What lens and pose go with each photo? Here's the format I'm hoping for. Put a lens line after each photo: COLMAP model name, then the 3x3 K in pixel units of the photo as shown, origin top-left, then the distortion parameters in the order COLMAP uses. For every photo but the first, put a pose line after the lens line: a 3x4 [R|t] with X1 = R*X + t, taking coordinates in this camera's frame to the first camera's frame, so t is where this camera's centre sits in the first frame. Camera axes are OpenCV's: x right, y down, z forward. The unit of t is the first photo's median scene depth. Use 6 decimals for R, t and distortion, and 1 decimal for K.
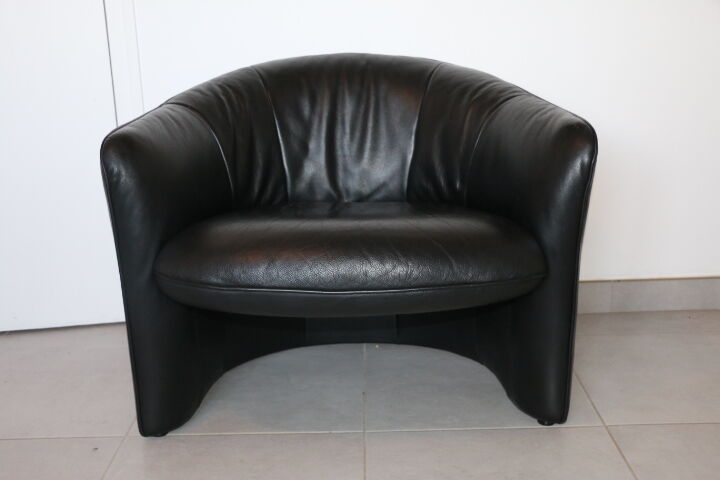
lens RADIAL K [[854.7, 0, 360.0], [0, 854.7, 240.0], [0, 0, 1]] dist [-0.001993, 0.012646]
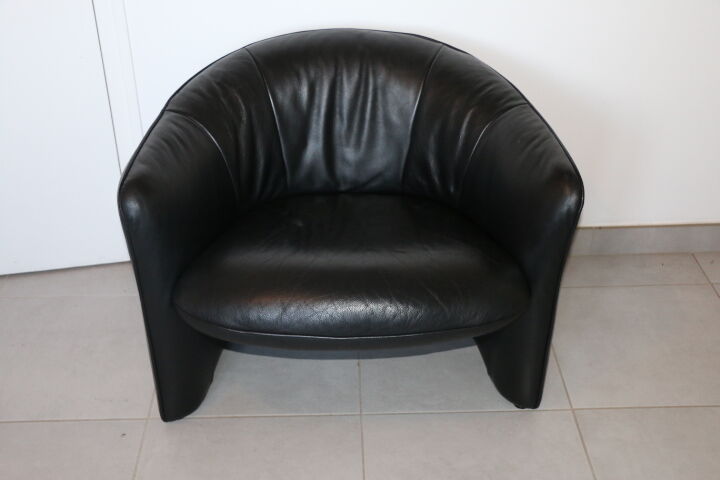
lens RADIAL K [[942.1, 0, 360.0], [0, 942.1, 240.0], [0, 0, 1]] dist [0.024579, -0.023659]
pose [[0.999255, 0.003425, 0.038436, -0.041813], [-0.014603, 0.955539, 0.294503, -0.339941], [-0.035719, -0.294845, 0.954877, -0.116213]]
